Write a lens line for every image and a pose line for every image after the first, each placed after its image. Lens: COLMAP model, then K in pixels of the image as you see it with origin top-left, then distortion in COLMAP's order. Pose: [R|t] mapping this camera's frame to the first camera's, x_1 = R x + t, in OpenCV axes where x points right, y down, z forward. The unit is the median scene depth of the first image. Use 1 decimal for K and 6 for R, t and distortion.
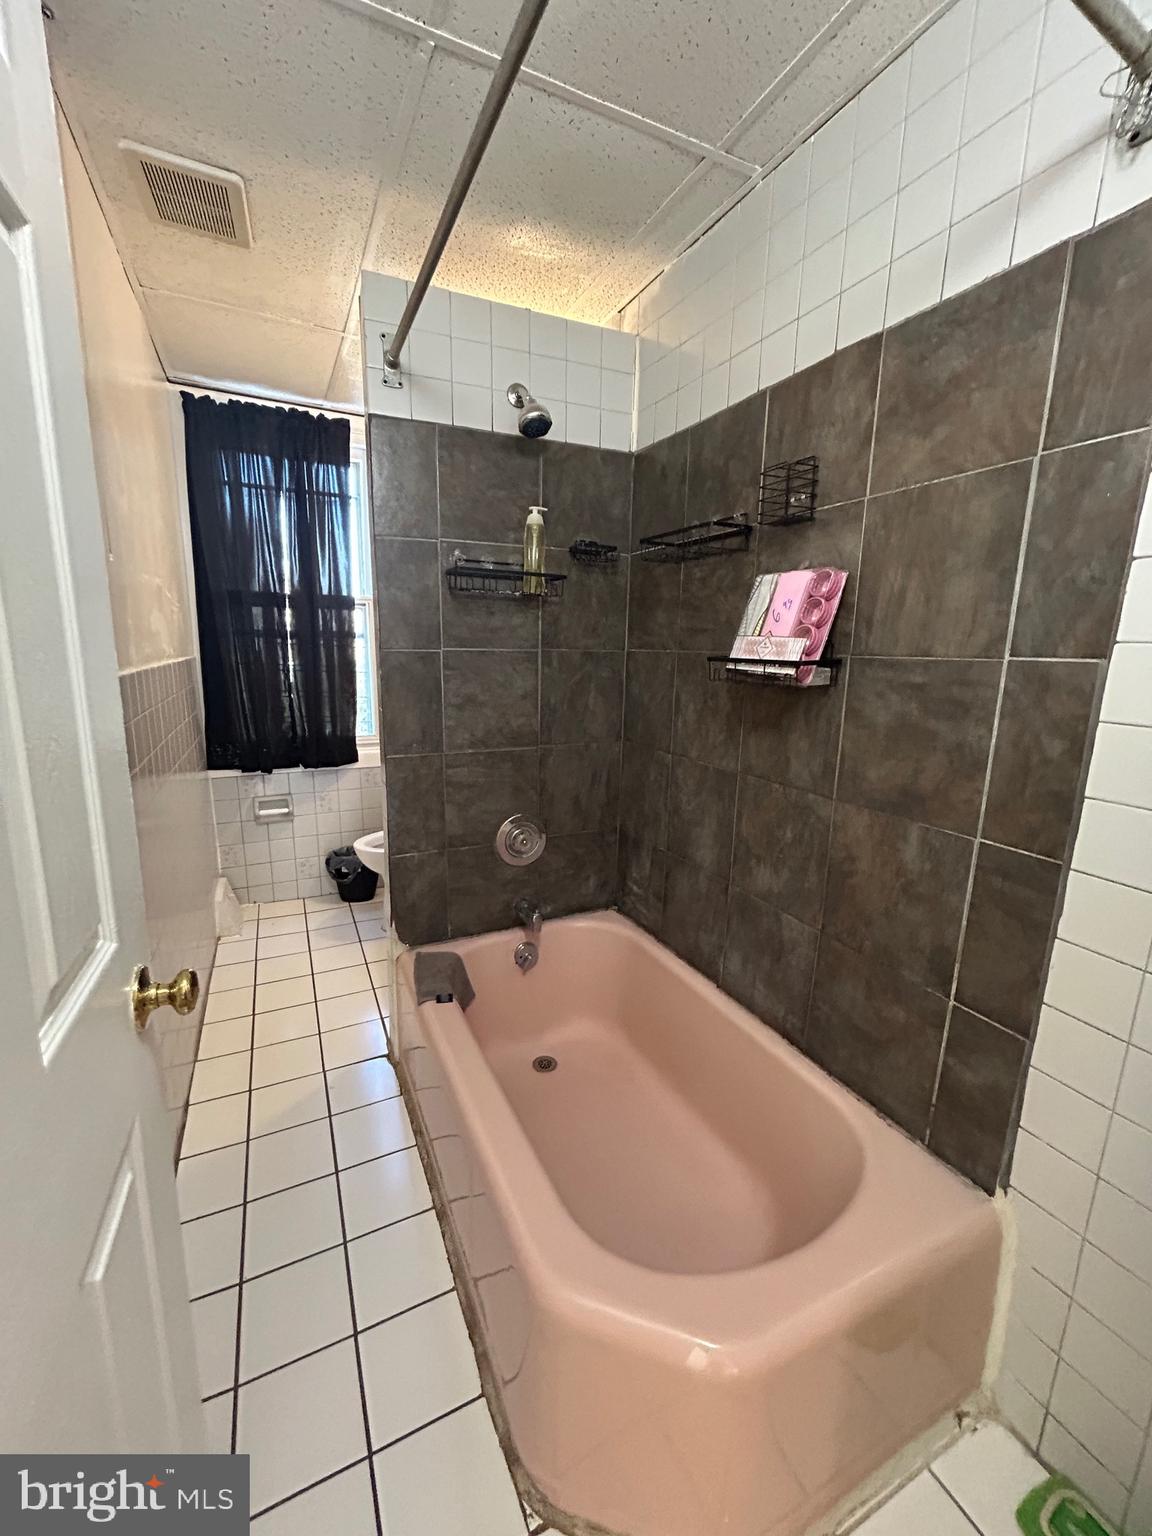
lens RADIAL K [[624.0, 0, 582.0], [0, 624.0, 776.1], [0, 0, 1]] dist [-0.002368, 0.000157]
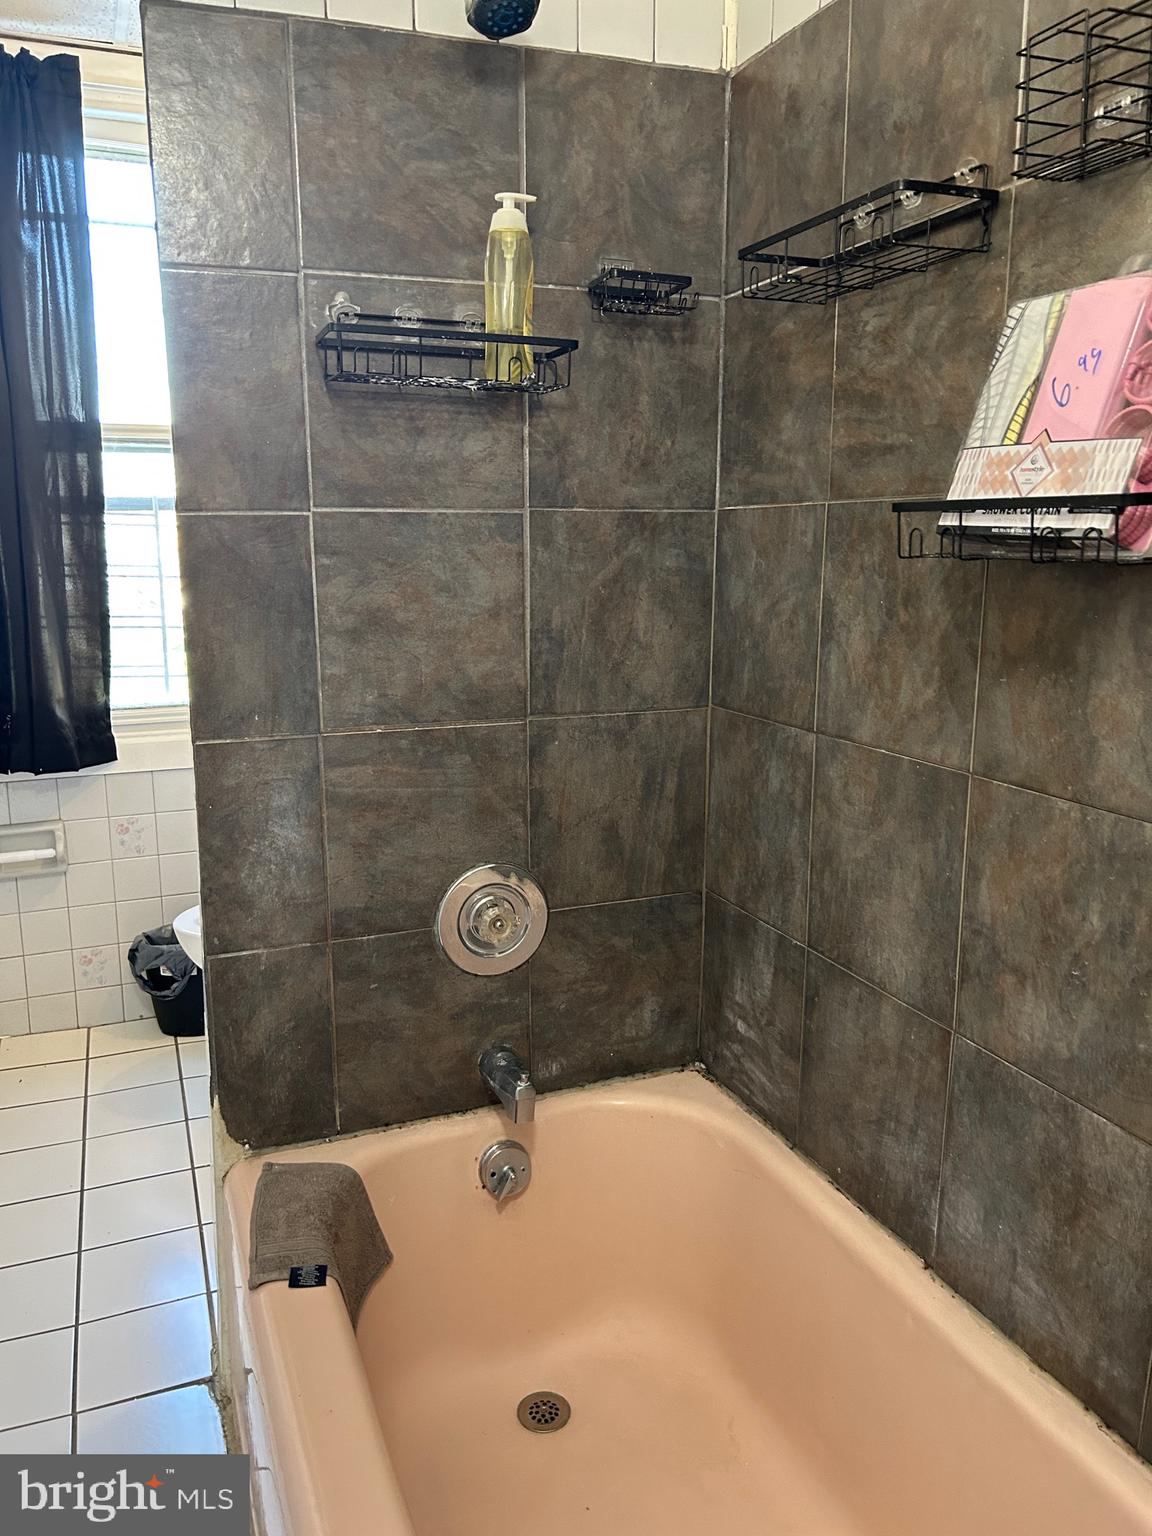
lens RADIAL K [[1159.5, 0, 571.1], [0, 1159.5, 763.1], [0, 0, 1]] dist [0.041667, -0.046481]
pose [[0.996263, -0.005562, -0.086188, 0.040614], [0.004228, 0.999869, -0.015644, -0.001140], [0.086263, 0.015221, 0.996156, 0.154420]]
